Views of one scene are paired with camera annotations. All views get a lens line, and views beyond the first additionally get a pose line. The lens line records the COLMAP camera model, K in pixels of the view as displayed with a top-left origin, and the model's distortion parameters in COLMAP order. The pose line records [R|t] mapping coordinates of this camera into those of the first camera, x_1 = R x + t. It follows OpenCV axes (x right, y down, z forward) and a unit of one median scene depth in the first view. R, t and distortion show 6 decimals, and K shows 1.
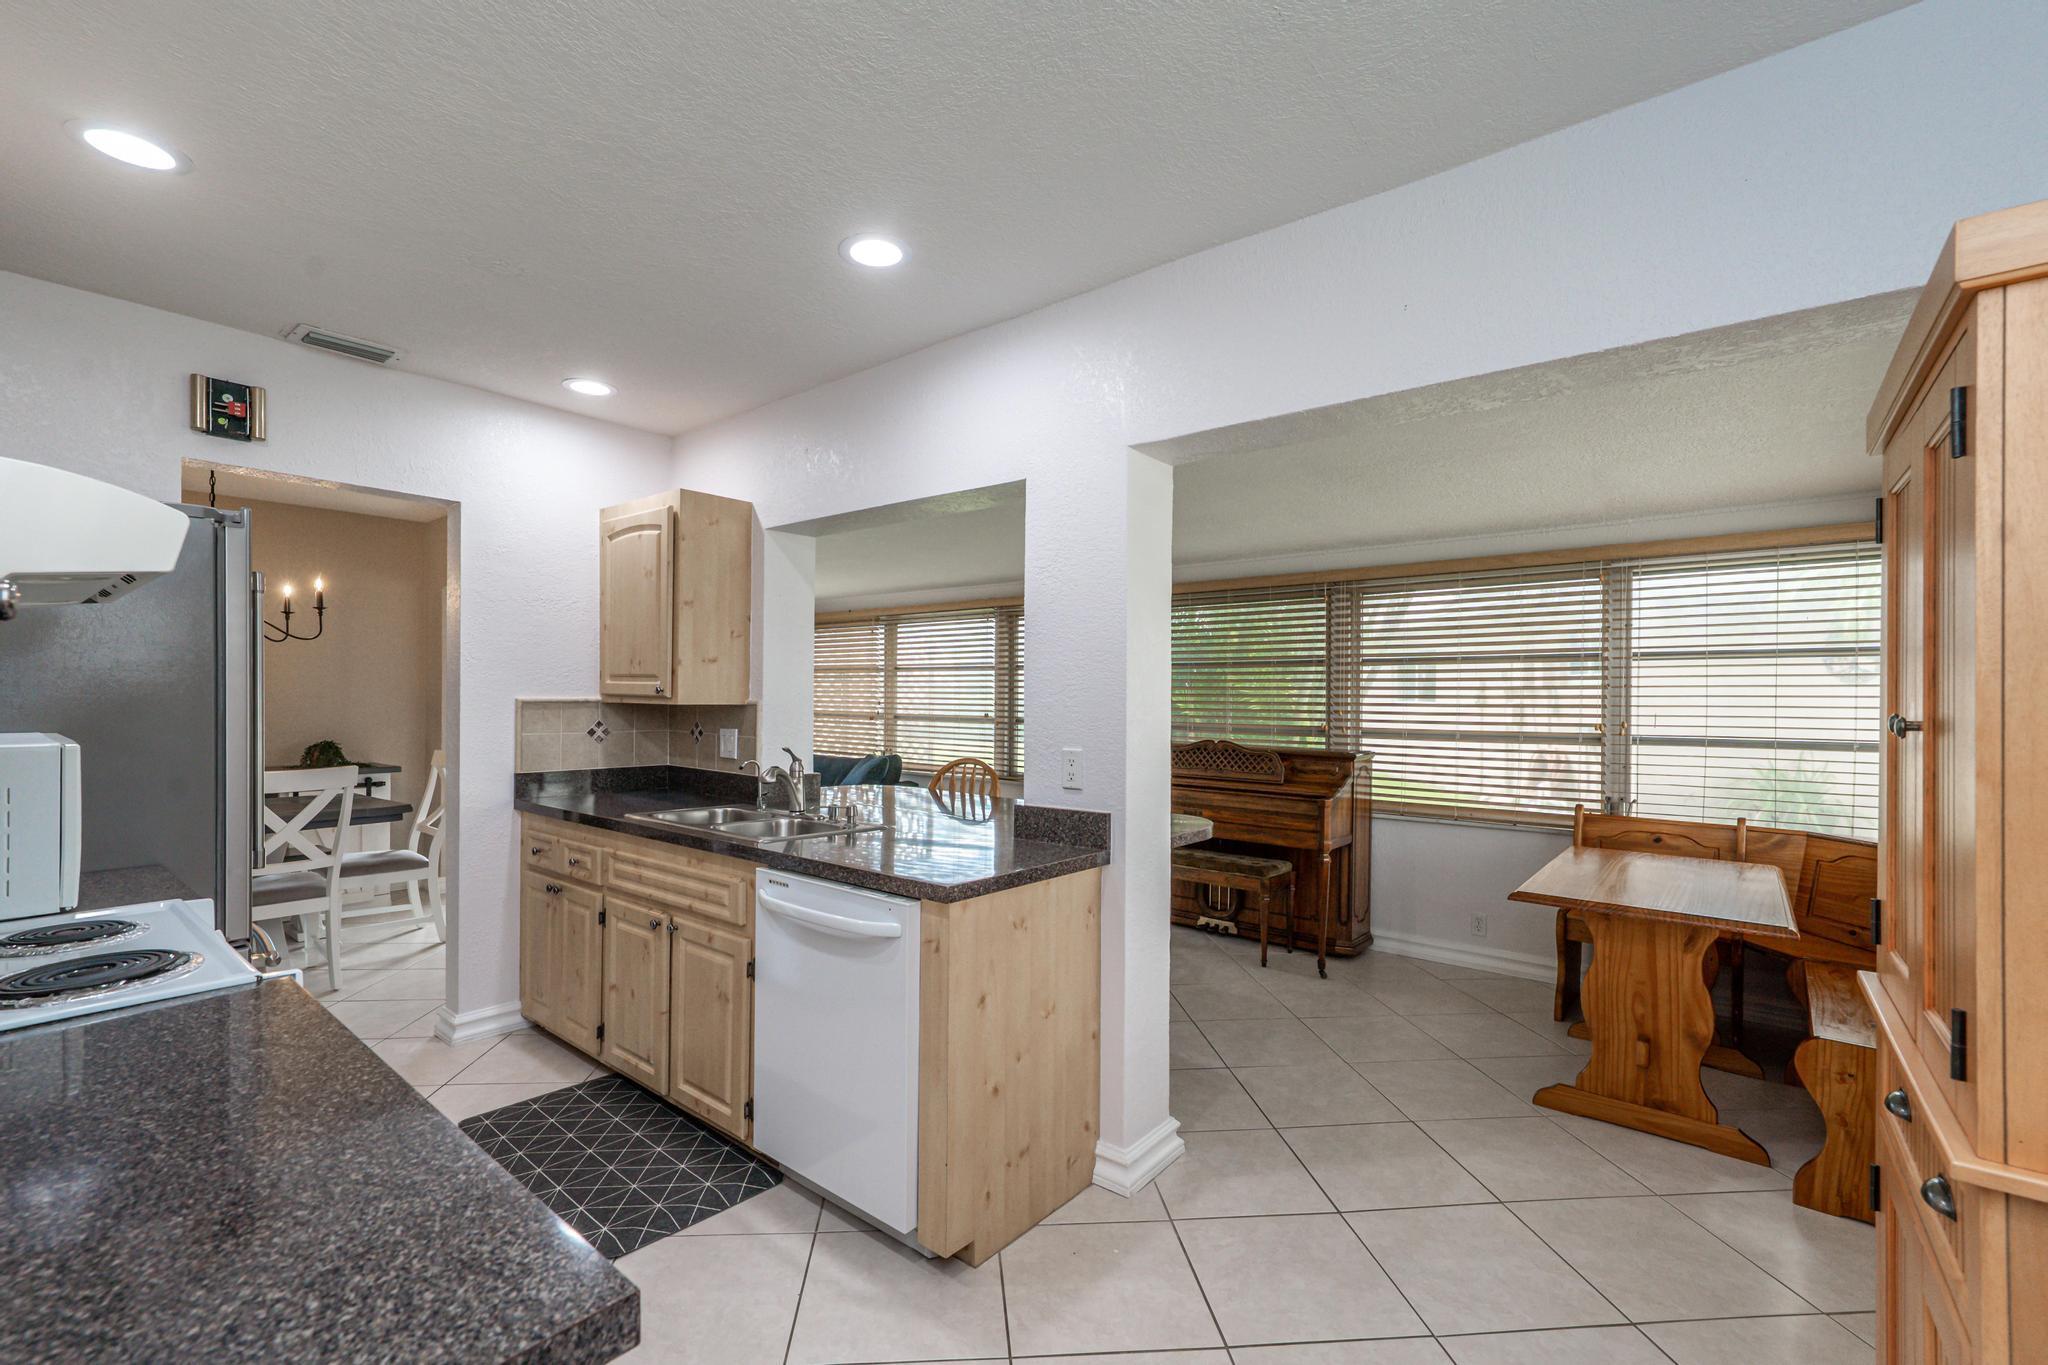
lens RADIAL K [[929.6, 0, 1011.4], [0, 929.6, 696.1], [0, 0, 1]] dist [-0.002554, 0.000000]
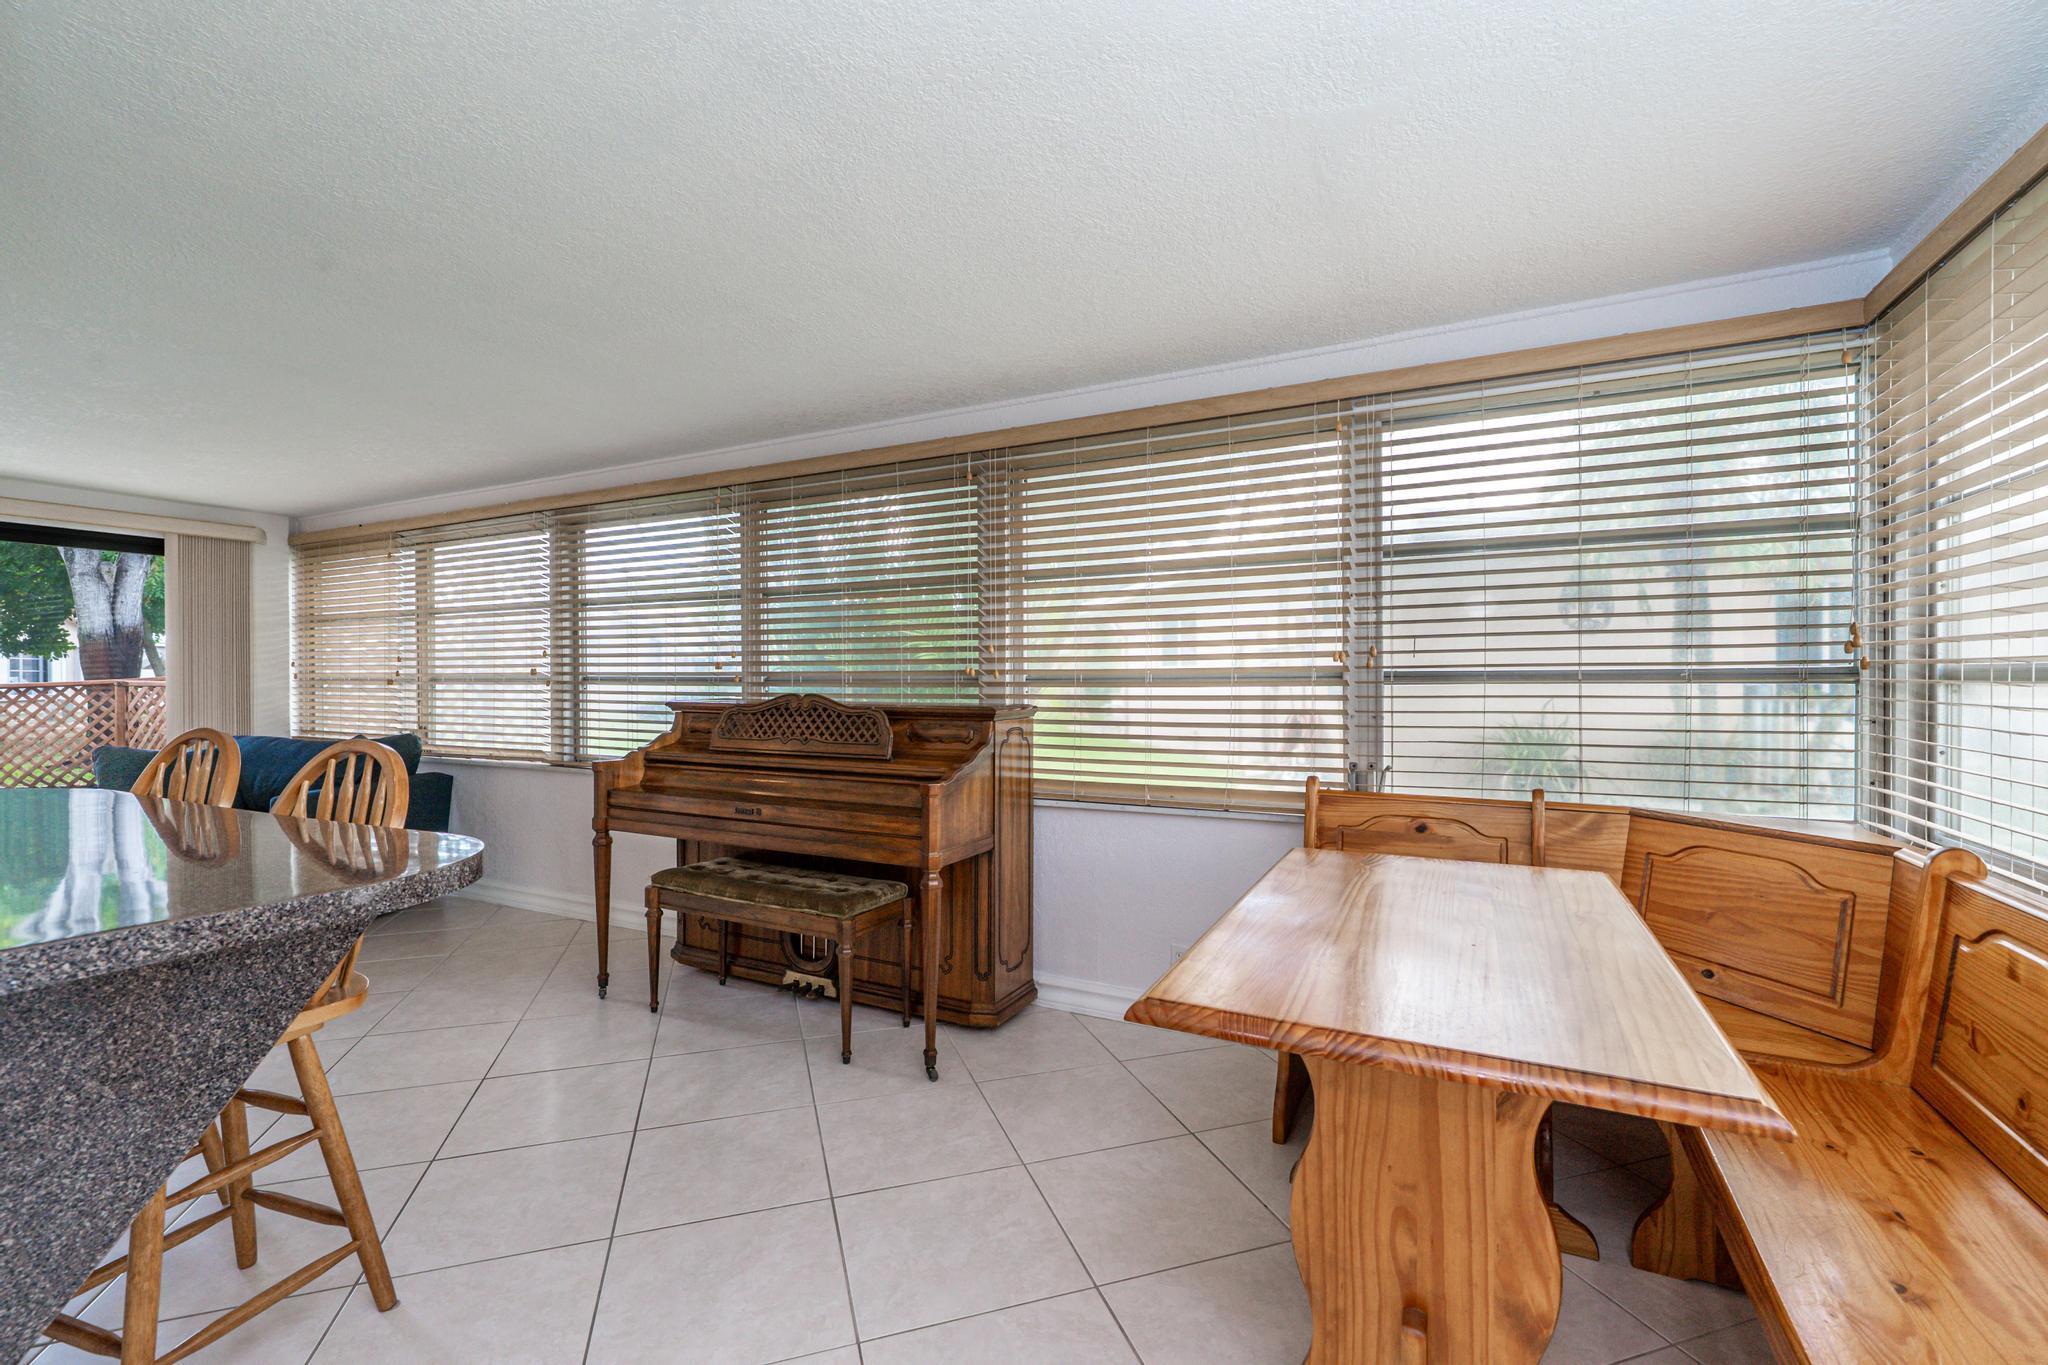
lens RADIAL K [[929.6, 0, 1033.9], [0, 929.6, 679.8], [0, 0, 1]] dist [-0.002554, 0.000000]
pose [[0.973643, -0.013771, 0.227660, 0.267748], [0.012571, 0.999898, 0.006720, 0.041354], [-0.227730, -0.003681, 0.973717, 0.401699]]
